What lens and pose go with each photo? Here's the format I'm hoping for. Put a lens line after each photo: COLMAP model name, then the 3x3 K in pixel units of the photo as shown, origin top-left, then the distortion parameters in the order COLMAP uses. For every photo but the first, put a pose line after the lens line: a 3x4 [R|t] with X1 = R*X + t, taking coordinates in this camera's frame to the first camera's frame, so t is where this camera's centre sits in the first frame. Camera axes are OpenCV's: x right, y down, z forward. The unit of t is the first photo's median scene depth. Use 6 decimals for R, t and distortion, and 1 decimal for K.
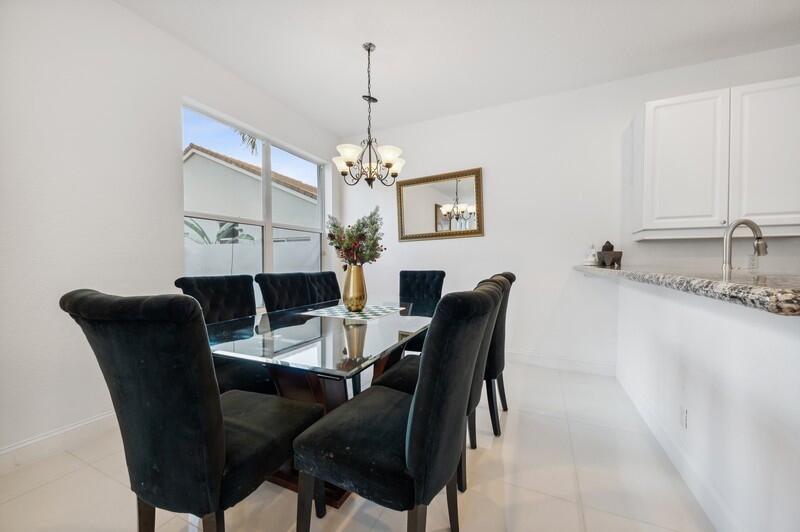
lens RADIAL K [[300.7, 0, 397.1], [0, 300.7, 274.5], [0, 0, 1]] dist [-0.006516, -0.001020]
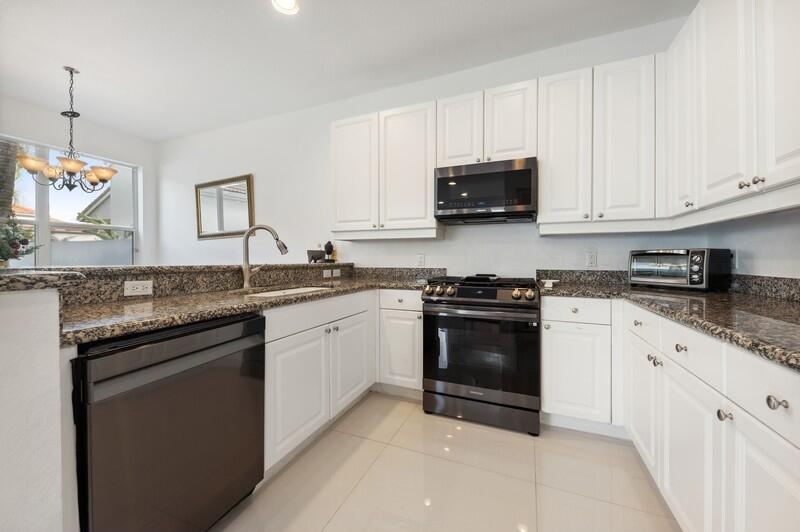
lens RADIAL K [[298.9, 0, 400.1], [0, 298.9, 260.6], [0, 0, 1]] dist [-0.000561, -0.000602]
pose [[0.998784, 0.004320, 0.049110, 1.053552], [-0.002728, 0.999470, -0.032439, -0.000376], [-0.049224, 0.032265, 0.998266, -0.160985]]
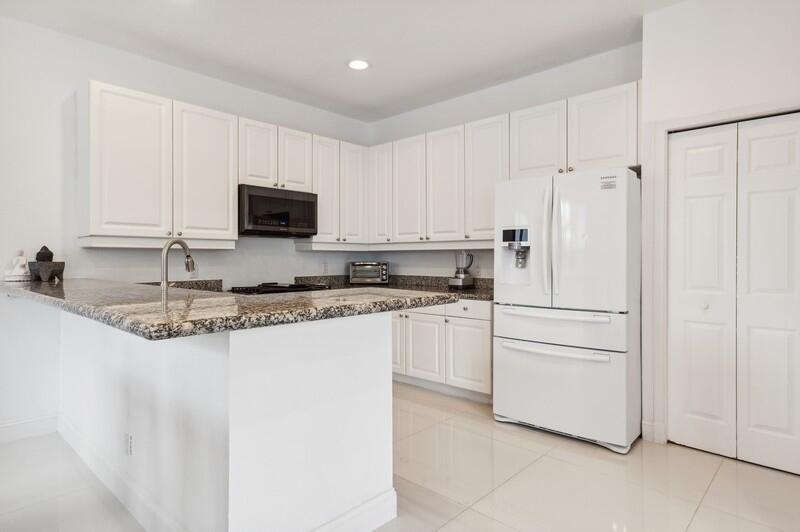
lens RADIAL K [[453.2, 0, 401.2], [0, 453.2, 252.1], [0, 0, 1]] dist [0.018081, -0.001426]
pose [[0.299559, 0.016222, 0.953940, -0.102452], [0.039617, 0.998782, -0.029425, -0.034544], [-0.953255, 0.046607, 0.298551, -0.166682]]
